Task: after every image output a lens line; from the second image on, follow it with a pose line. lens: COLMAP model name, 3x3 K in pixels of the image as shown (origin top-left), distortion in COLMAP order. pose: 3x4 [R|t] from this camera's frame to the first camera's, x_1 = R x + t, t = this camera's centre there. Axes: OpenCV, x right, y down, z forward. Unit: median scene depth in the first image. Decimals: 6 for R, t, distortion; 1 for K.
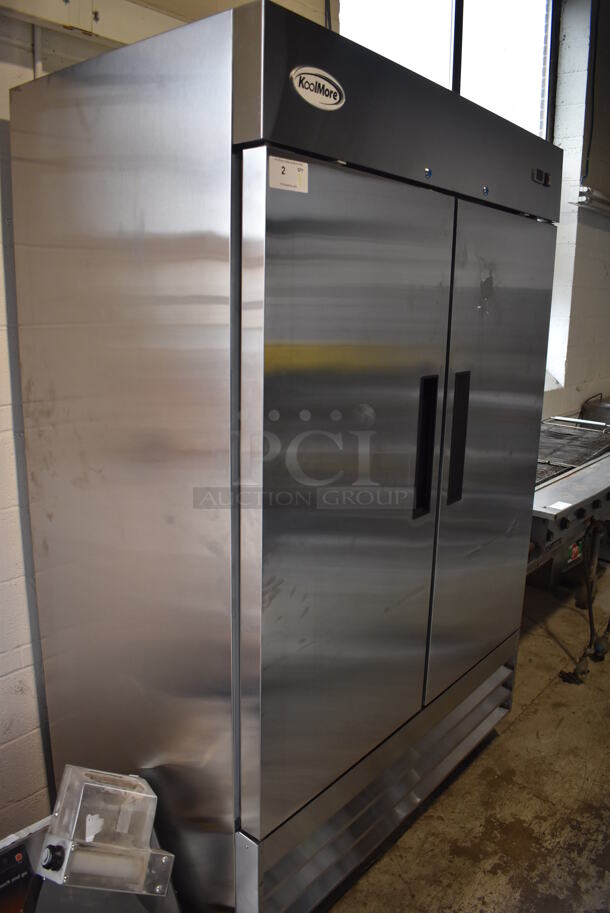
lens RADIAL K [[707.0, 0, 306.6], [0, 707.0, 457.5], [0, 0, 1]] dist [-0.082060, 0.004484]
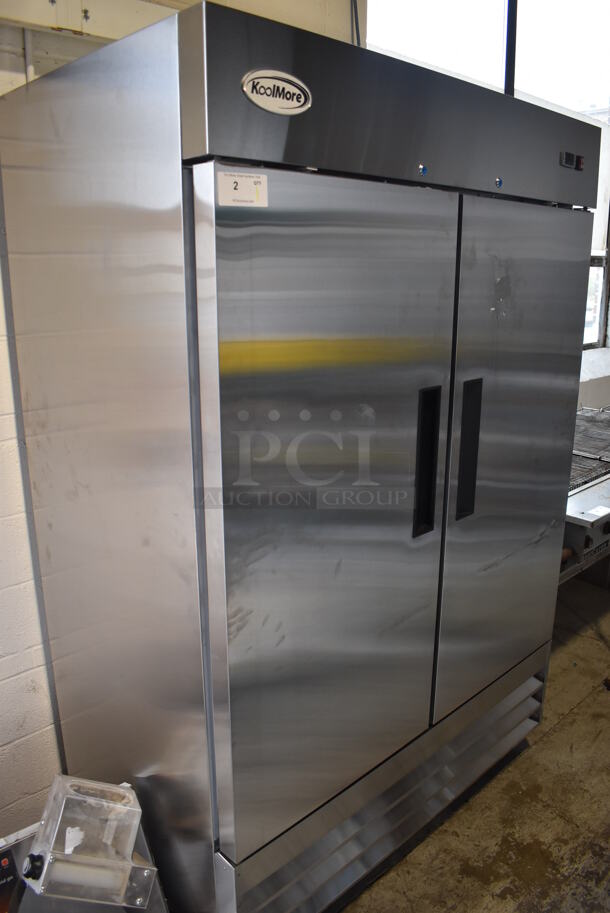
lens RADIAL K [[707.0, 0, 306.5], [0, 707.0, 457.5], [0, 0, 1]] dist [-0.082060, 0.004484]
pose [[0.992933, 0.011445, -0.118127, 0.113069], [-0.006017, 0.998914, 0.046208, -0.059768], [0.118527, -0.045171, 0.991923, 0.045154]]
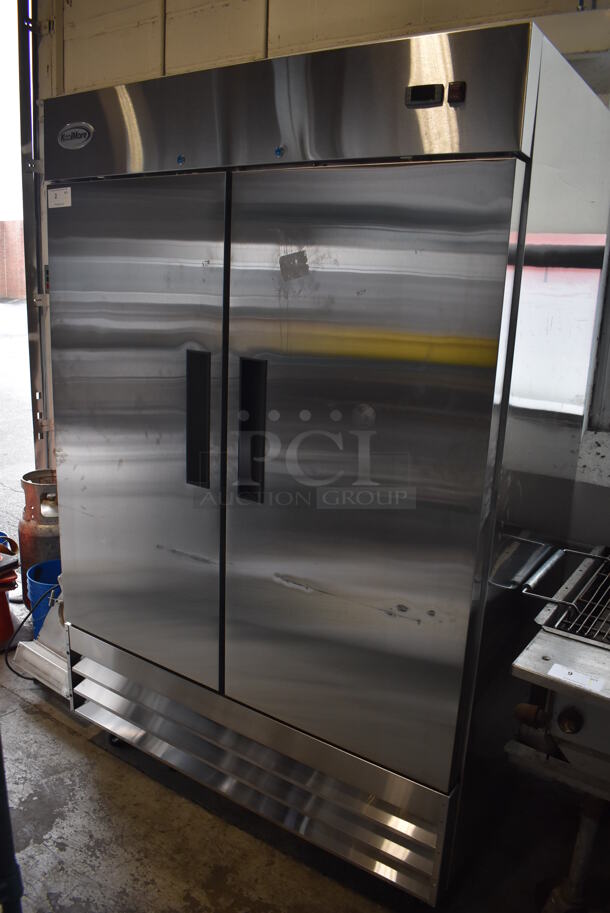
lens RADIAL K [[707.0, 0, 306.4], [0, 707.0, 454.6], [0, 0, 1]] dist [-0.082060, 0.004484]
pose [[0.102617, 0.225835, -0.968746, 1.128368], [-0.256616, 0.946932, 0.193567, -0.194910], [0.961050, 0.228732, 0.155125, 0.940336]]
